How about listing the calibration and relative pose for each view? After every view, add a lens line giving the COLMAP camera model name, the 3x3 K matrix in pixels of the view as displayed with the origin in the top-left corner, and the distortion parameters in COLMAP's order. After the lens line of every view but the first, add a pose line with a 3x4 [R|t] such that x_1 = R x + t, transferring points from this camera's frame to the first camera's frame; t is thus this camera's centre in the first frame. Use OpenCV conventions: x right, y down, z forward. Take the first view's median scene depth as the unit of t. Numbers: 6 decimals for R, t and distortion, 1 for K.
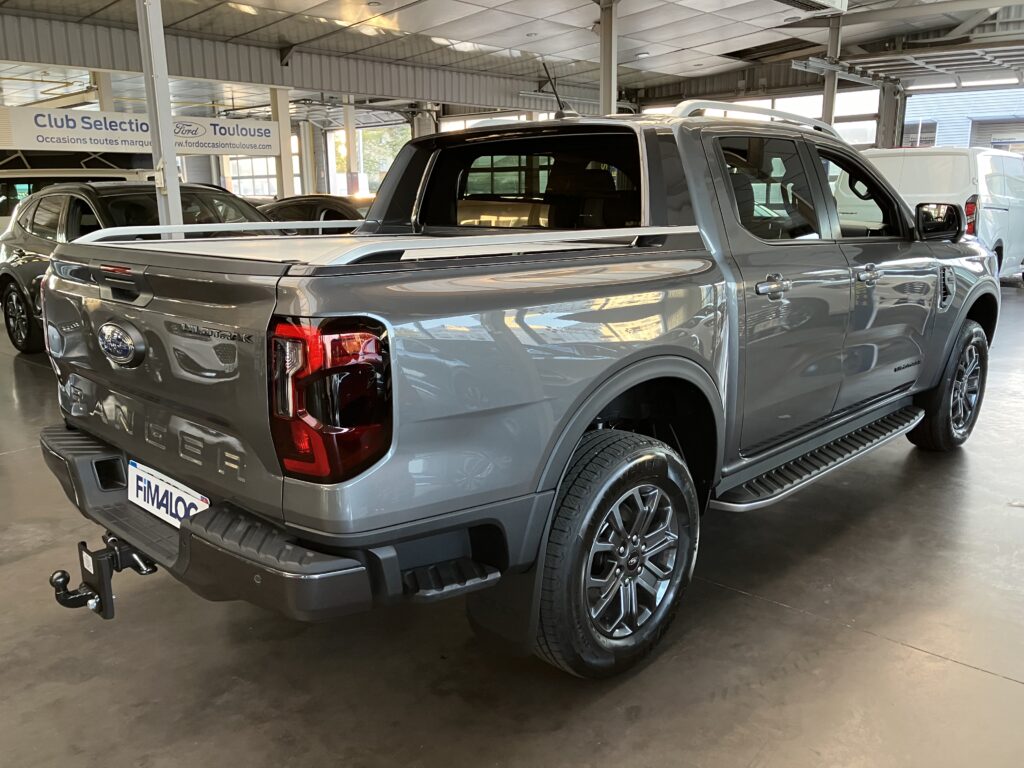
lens RADIAL K [[837.4, 0, 508.0], [0, 837.4, 390.5], [0, 0, 1]] dist [0.017469, -0.017034]
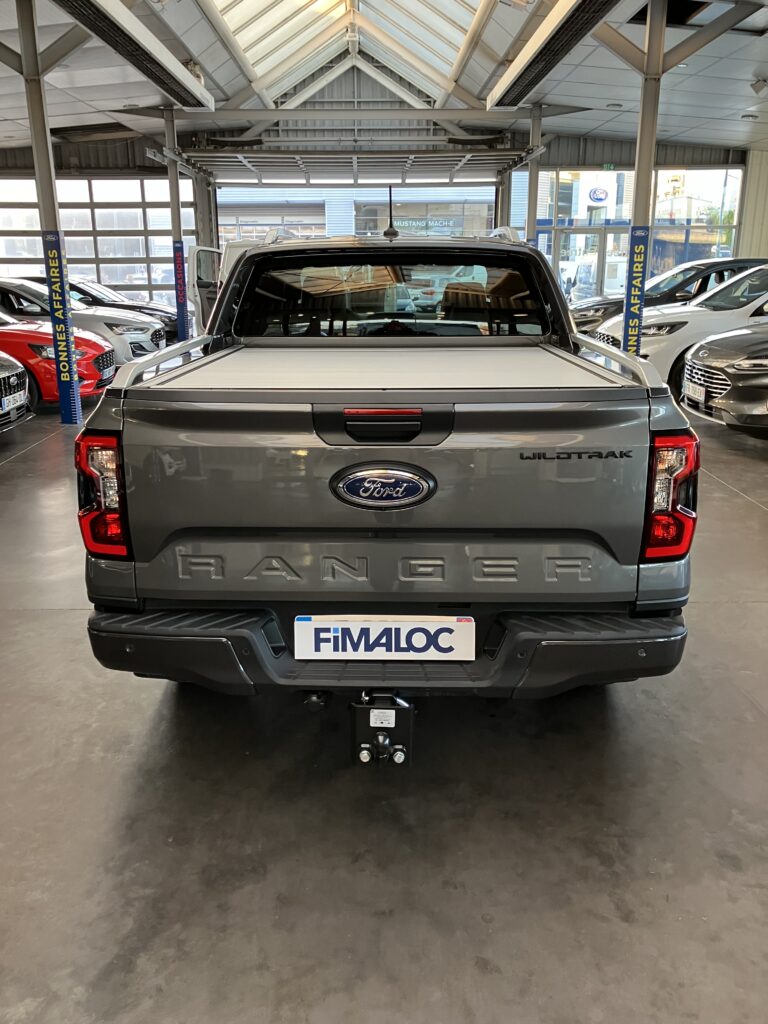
lens RADIAL K [[837.4, 0, 381.3], [0, 837.4, 503.0], [0, 0, 1]] dist [0.017469, -0.017034]
pose [[0.739169, -0.177801, 0.649627, -0.164920], [0.150899, 0.983725, 0.097544, -0.019921], [-0.656398, 0.025926, 0.753969, 0.041648]]
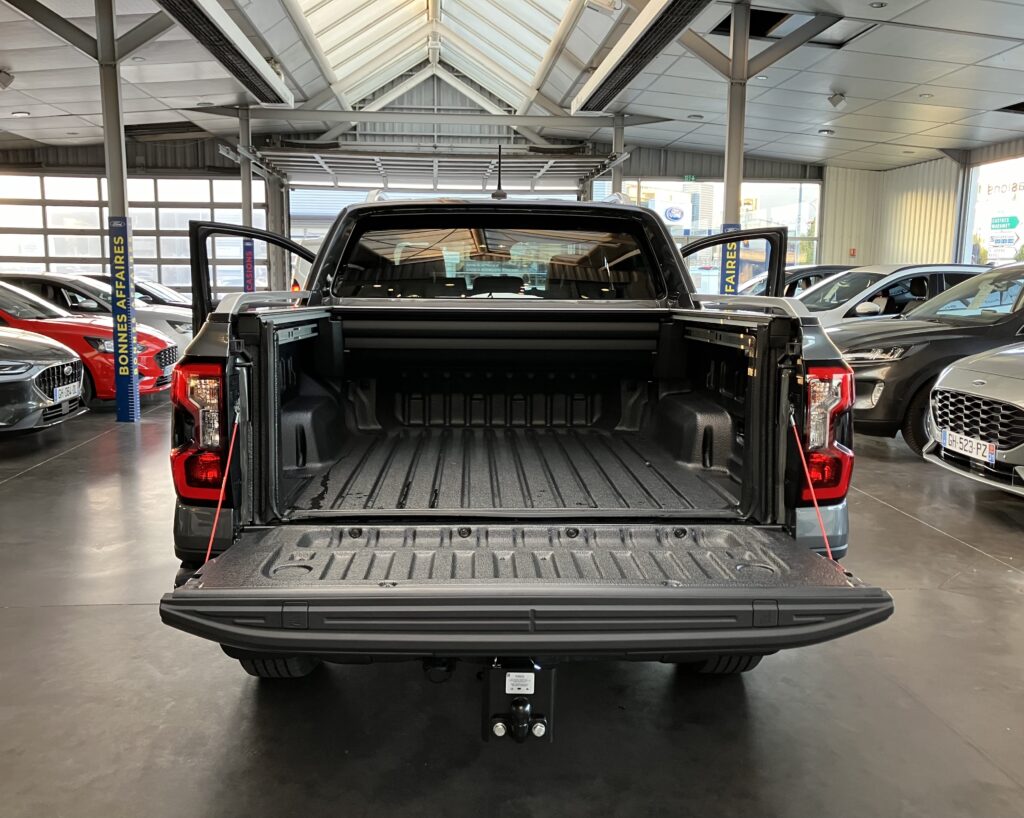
lens RADIAL K [[893.4, 0, 511.4], [0, 893.4, 403.0], [0, 0, 1]] dist [-0.002869, 0.017031]
pose [[0.694024, -0.081135, 0.715366, -0.171144], [0.149219, 0.988264, -0.032680, -0.005887], [-0.704319, 0.129427, 0.697985, 0.054044]]
